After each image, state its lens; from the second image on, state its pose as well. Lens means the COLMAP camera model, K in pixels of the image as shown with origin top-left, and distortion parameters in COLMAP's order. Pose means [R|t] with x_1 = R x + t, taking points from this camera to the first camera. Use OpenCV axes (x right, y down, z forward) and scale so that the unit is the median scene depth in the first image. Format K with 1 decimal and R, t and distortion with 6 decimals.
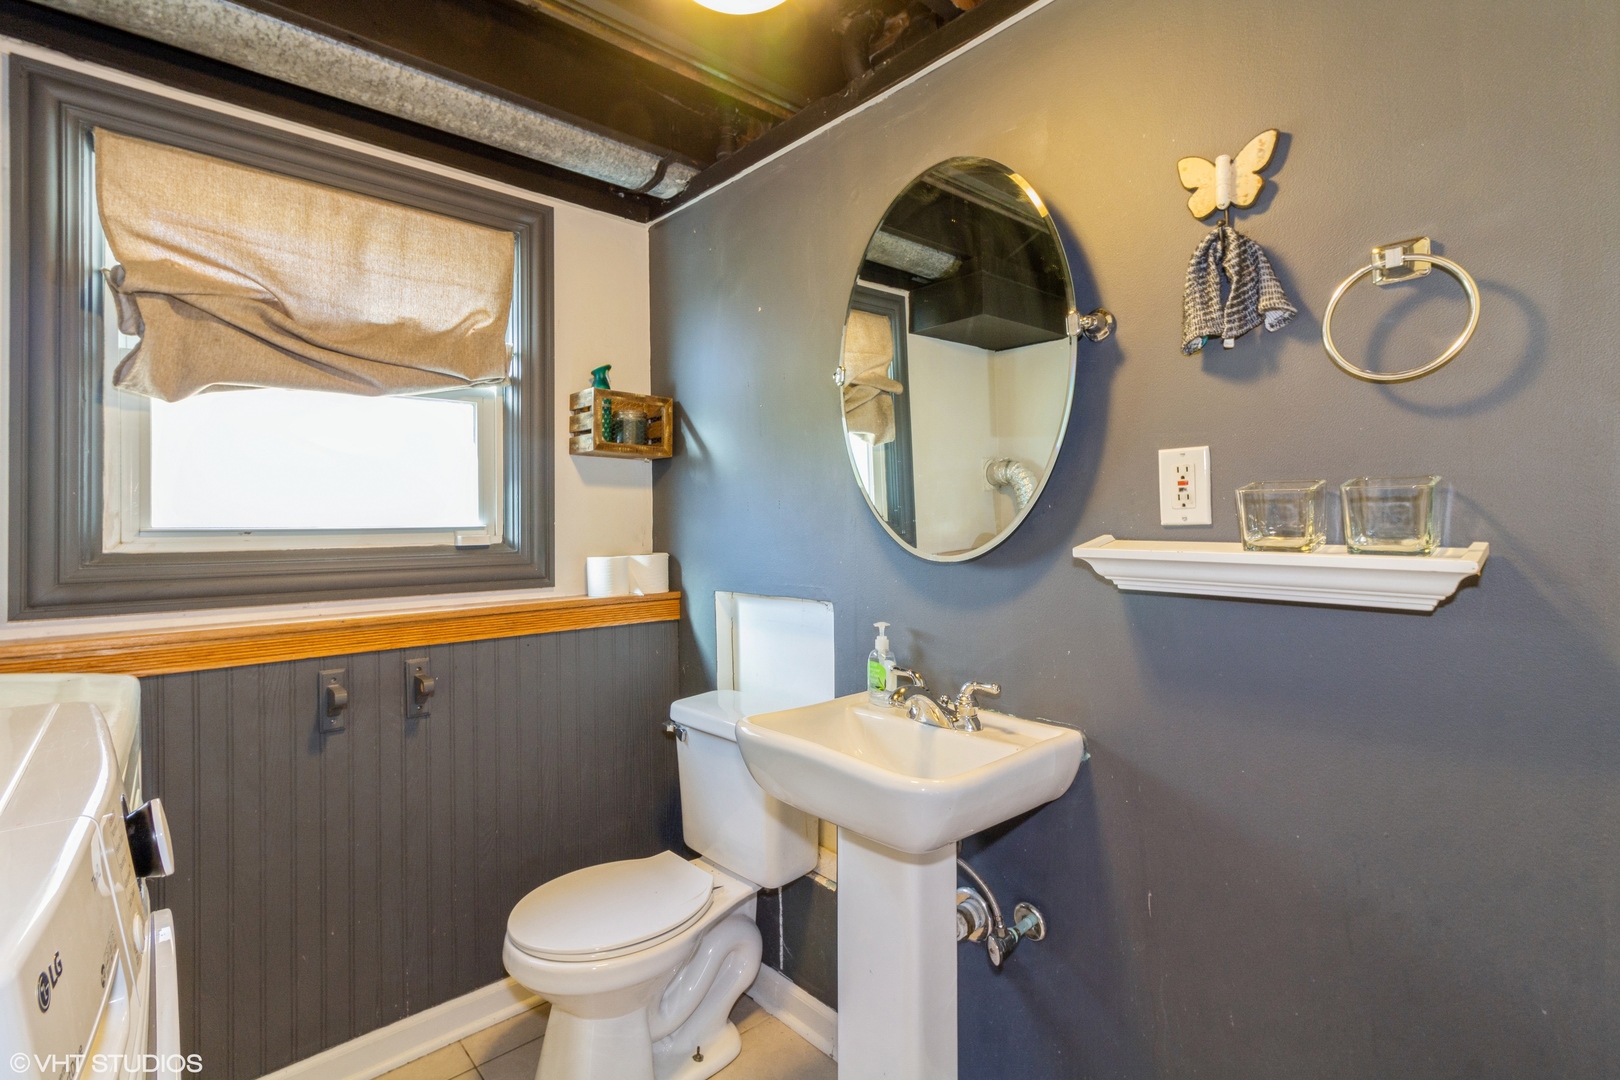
lens RADIAL K [[756.6, 0, 810.0], [0, 756.6, 519.5], [0, 0, 1]] dist [0.000660, 0.000032]
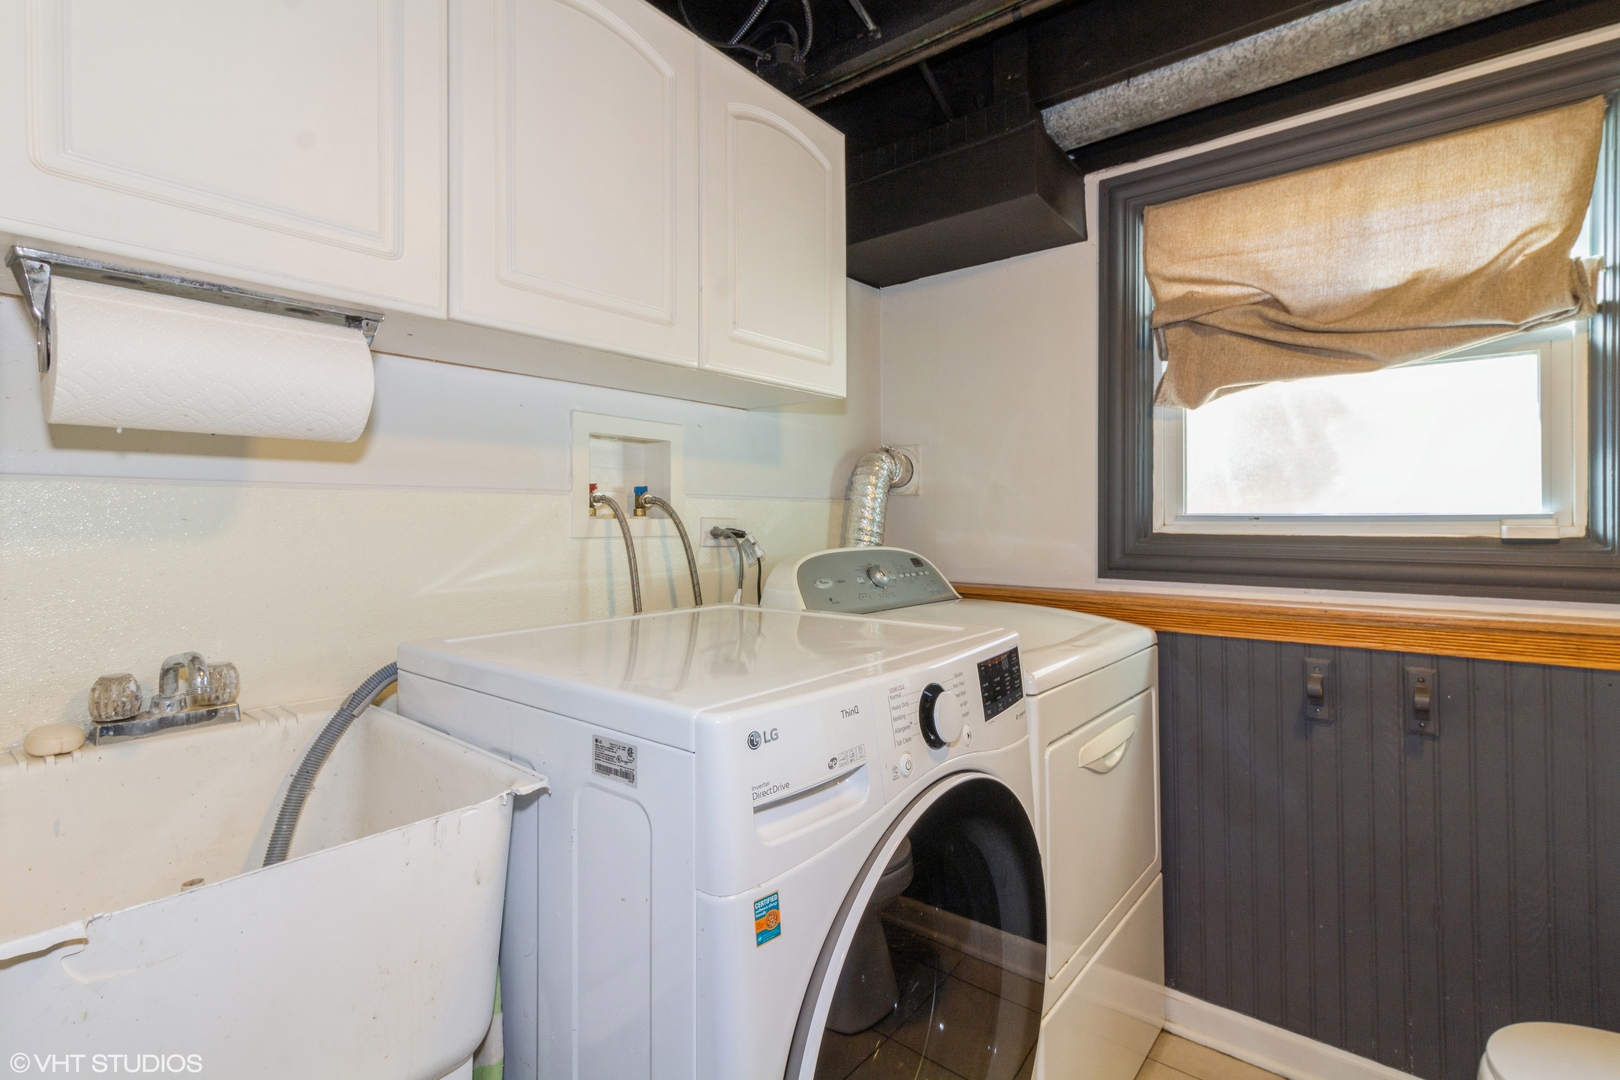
lens RADIAL K [[756.6, 0, 810.0], [0, 756.6, 519.5], [0, 0, 1]] dist [0.000660, 0.000032]
pose [[0.149647, 0.011730, -0.988670, 0.241599], [0.004890, 0.999909, 0.012603, 0.002087], [0.988727, -0.006720, 0.149576, 0.202909]]
